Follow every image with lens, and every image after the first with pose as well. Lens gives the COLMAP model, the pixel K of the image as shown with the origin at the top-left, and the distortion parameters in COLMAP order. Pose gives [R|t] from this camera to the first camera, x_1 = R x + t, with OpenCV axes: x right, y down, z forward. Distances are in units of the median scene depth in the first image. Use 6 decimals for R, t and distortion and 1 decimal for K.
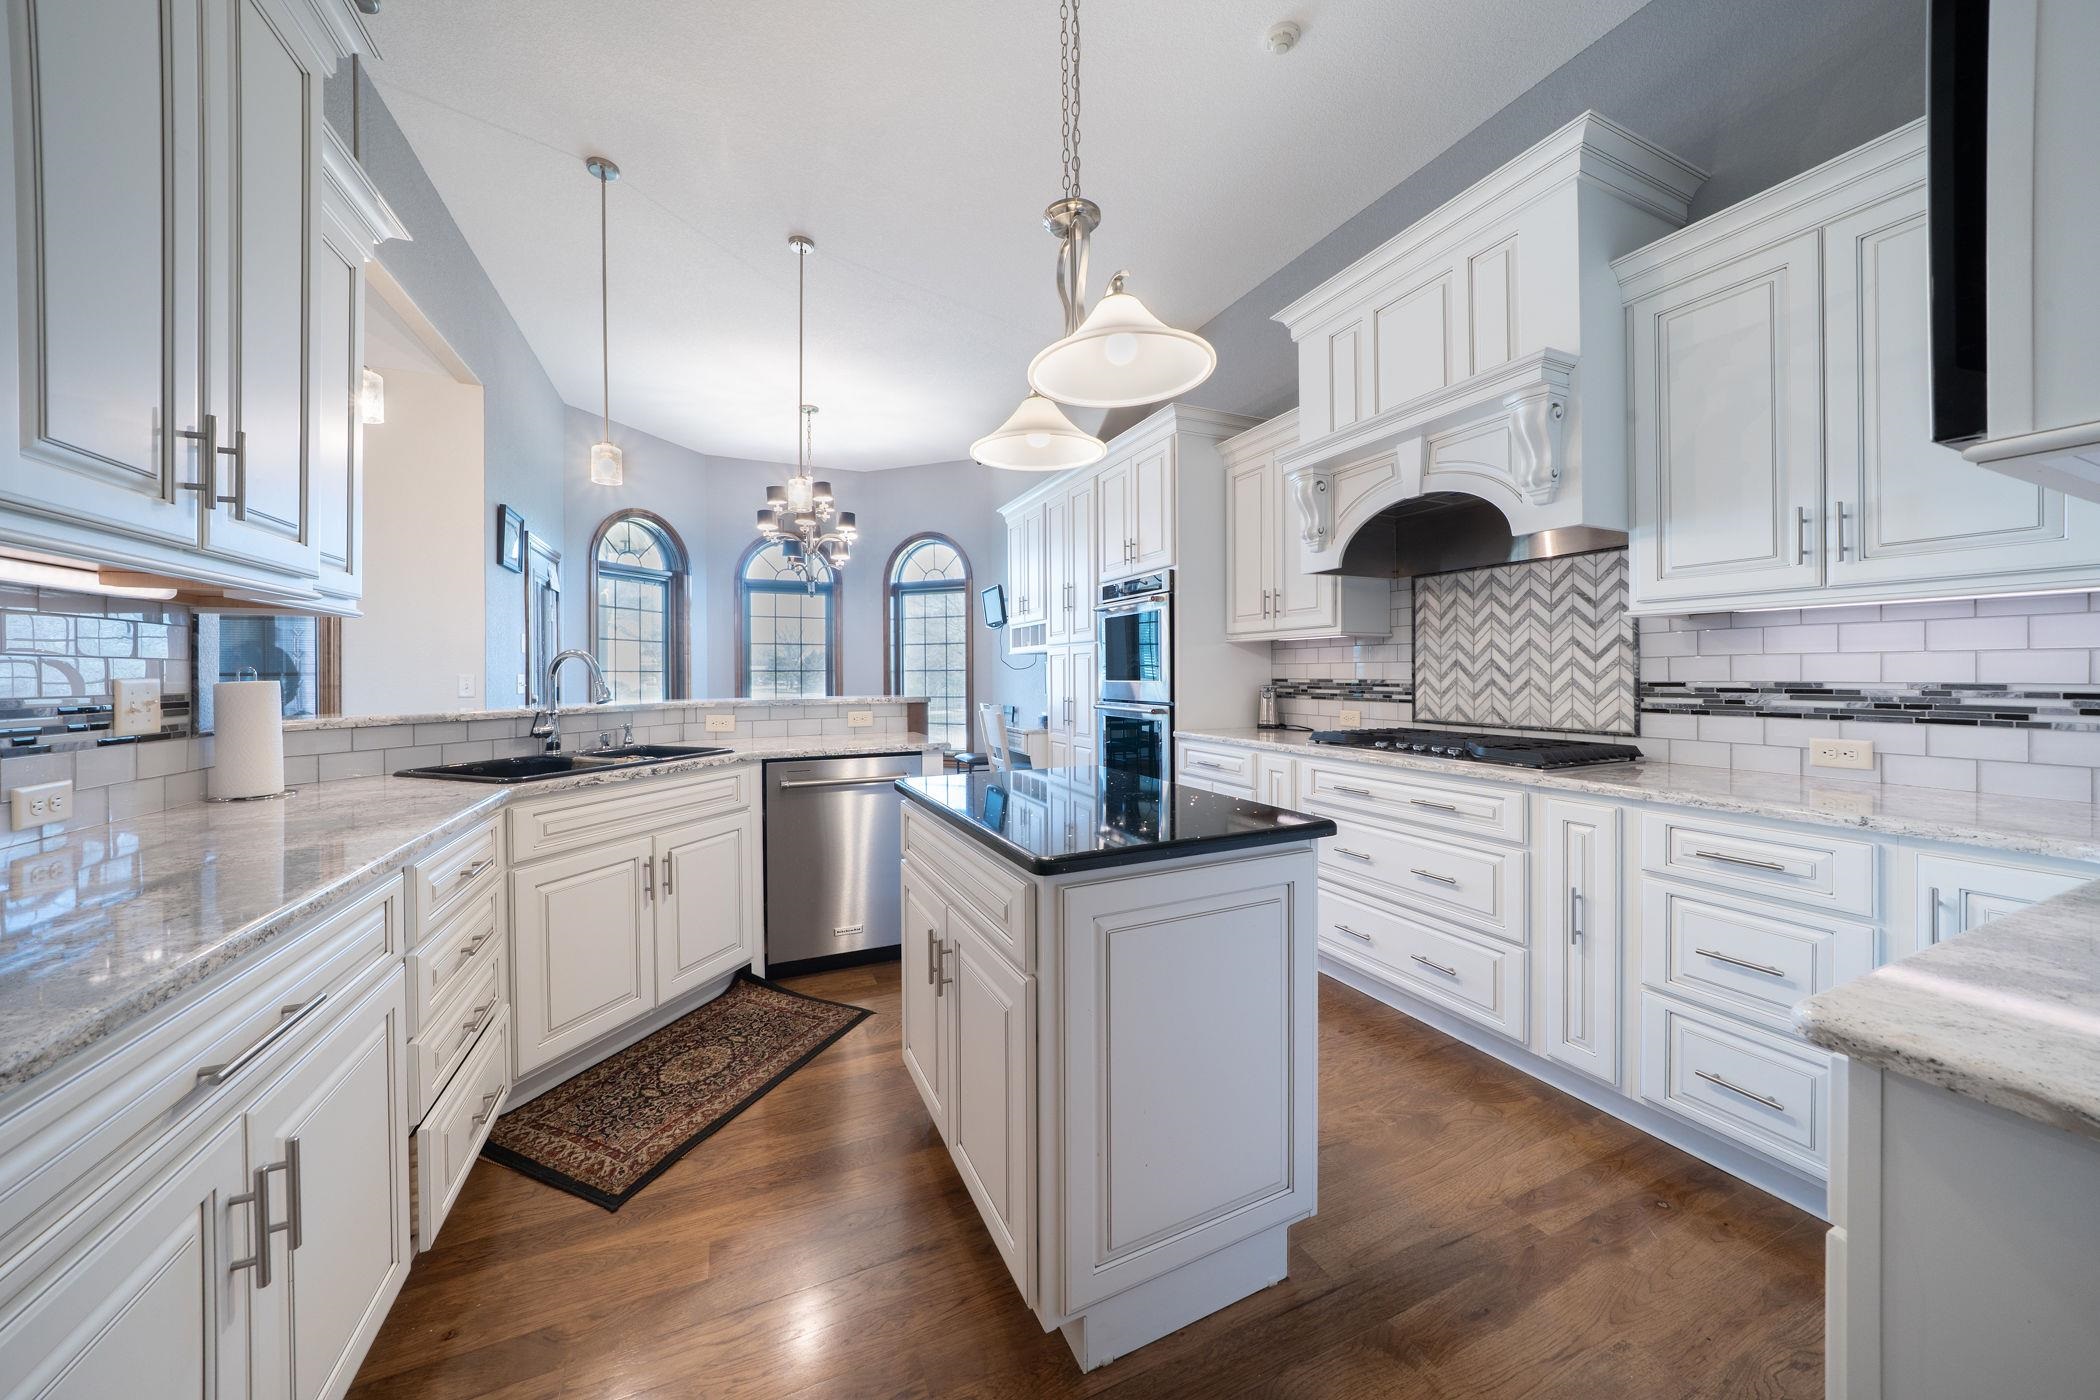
lens RADIAL K [[718.8, 0, 1055.9], [0, 718.8, 678.3], [0, 0, 1]] dist [-0.015961, 0.001201]
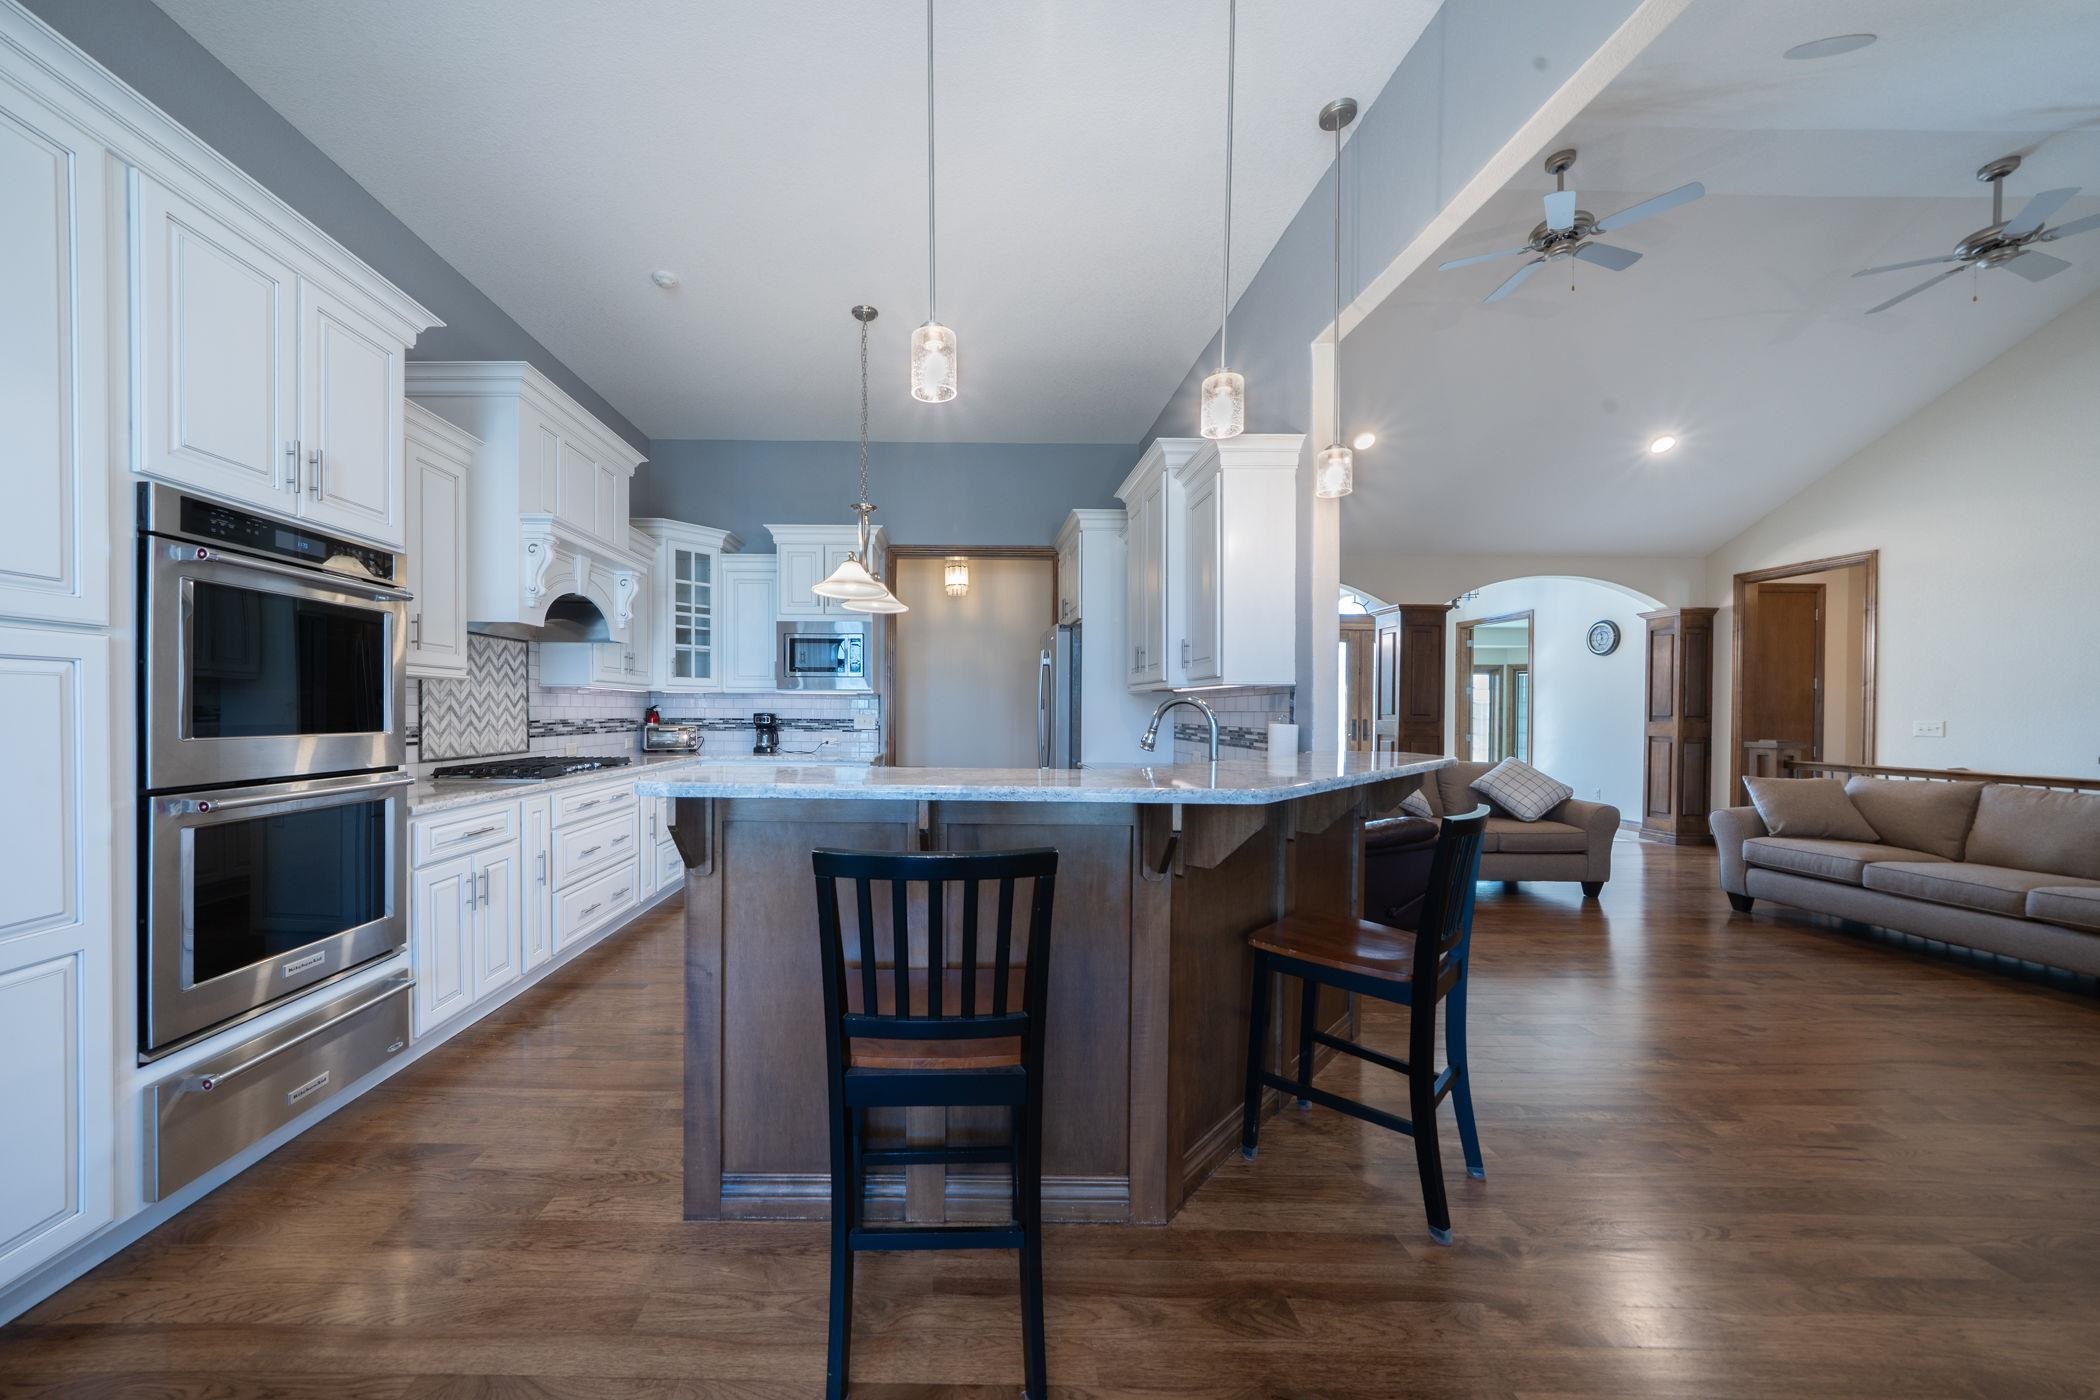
lens RADIAL K [[718.8, 0, 938.0], [0, 718.8, 716.9], [0, 0, 1]] dist [-0.015961, 0.001201]
pose [[-0.899901, -0.005581, 0.436059, -0.760891], [-0.000028, 0.999919, 0.012740, -0.023102], [-0.436094, 0.011452, -0.899828, 1.920011]]
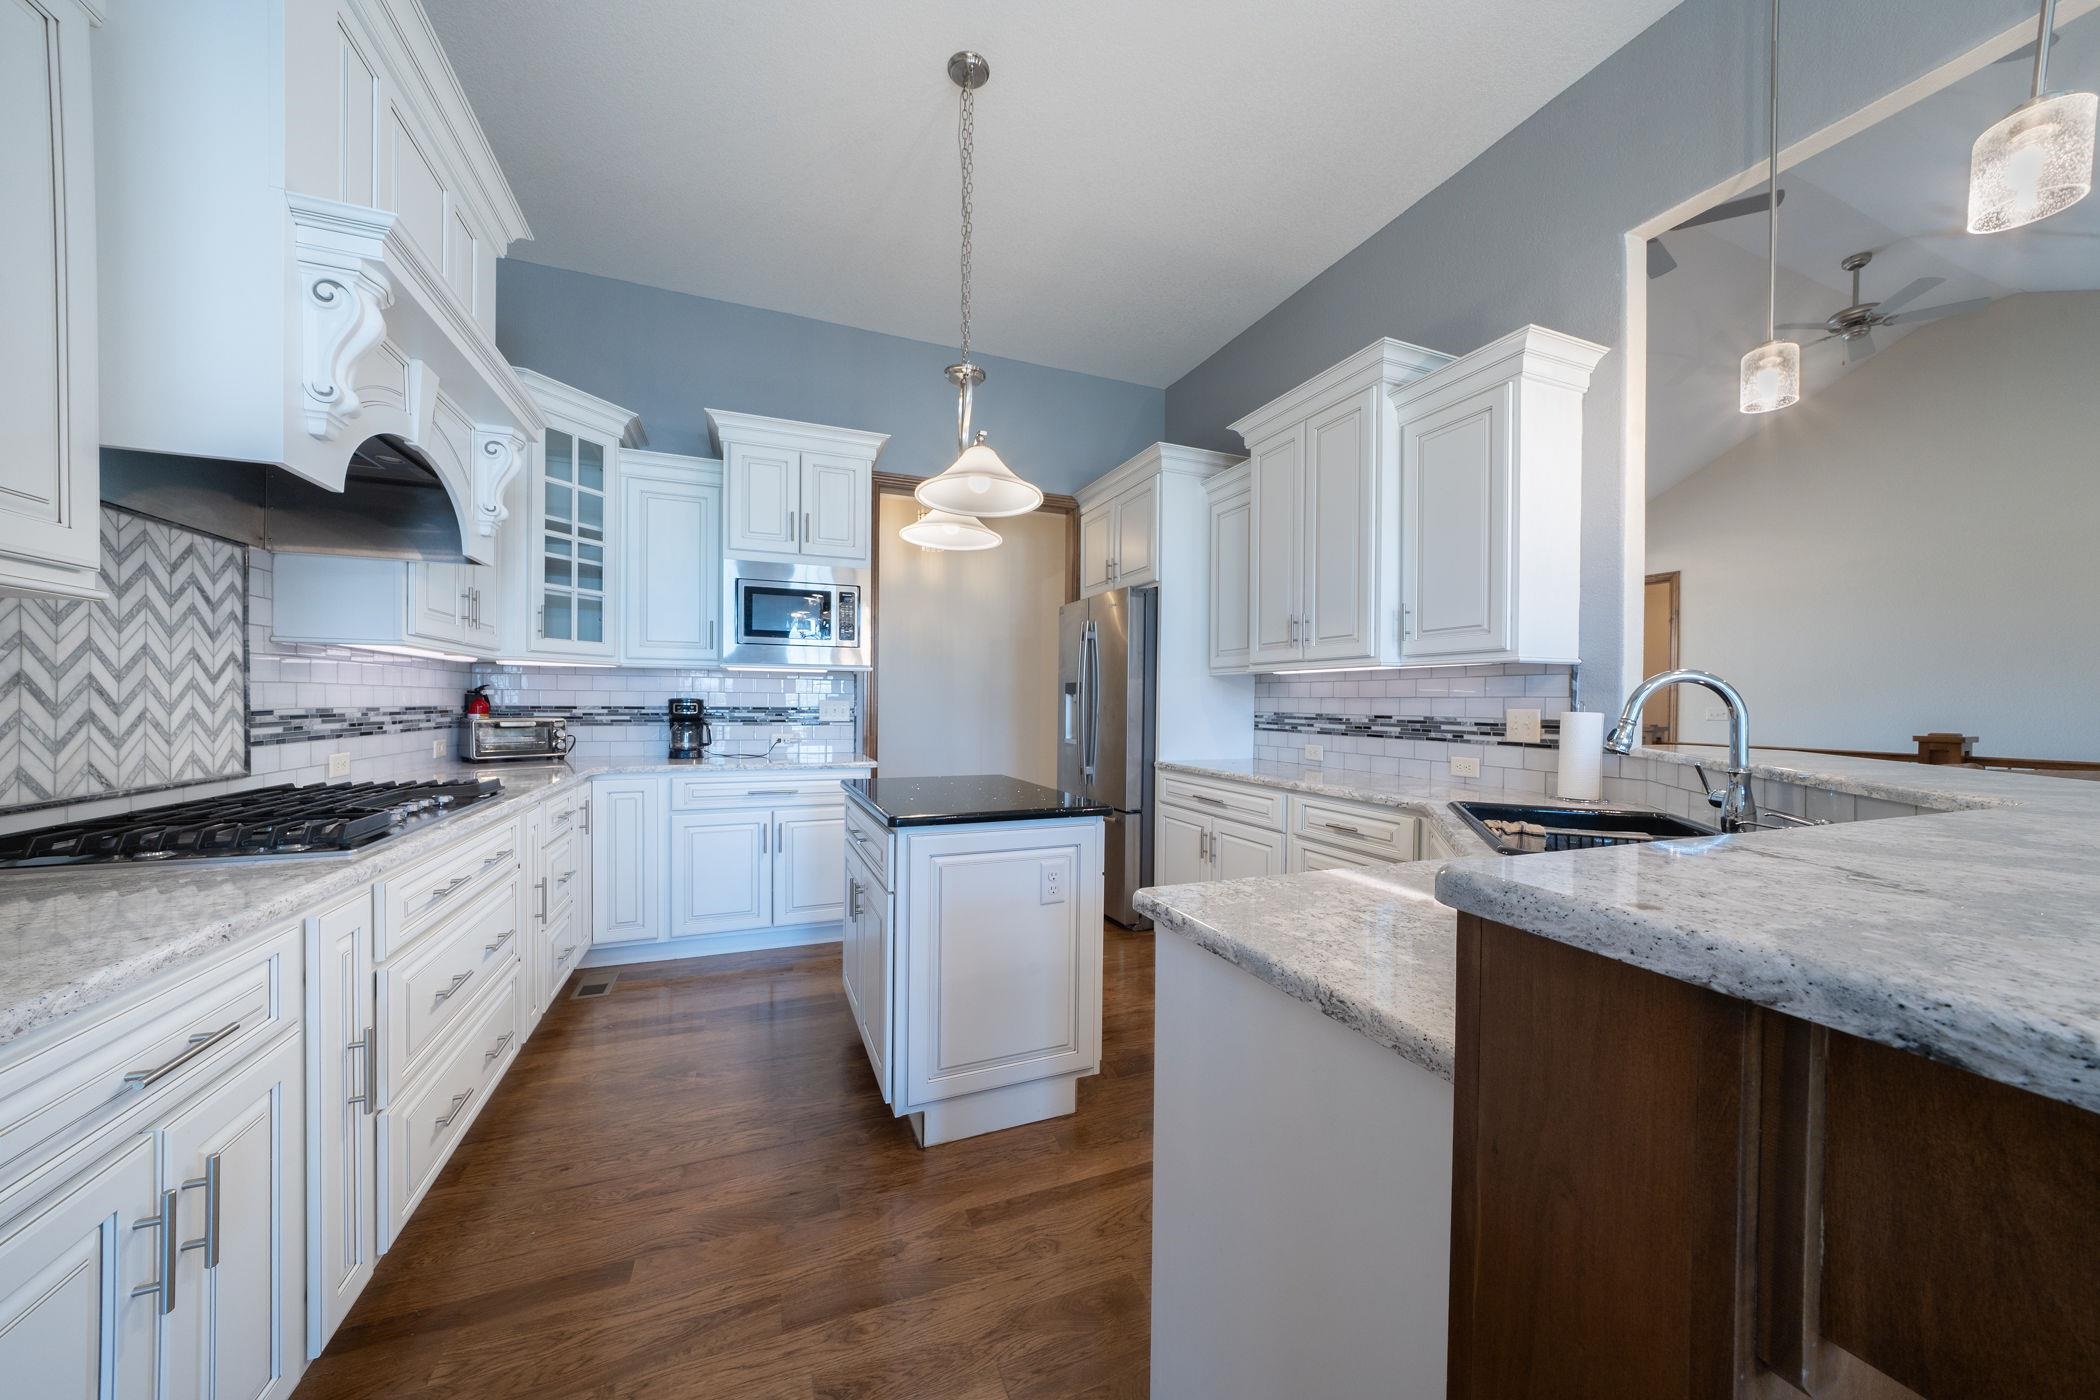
lens RADIAL K [[718.8, 0, 1045.6], [0, 718.8, 704.1], [0, 0, 1]] dist [-0.015961, 0.001201]
pose [[-0.998354, -0.004818, 0.057151, -0.145190], [-0.004262, 0.999942, 0.009843, -0.013095], [-0.057195, 0.009583, -0.998317, 1.590250]]
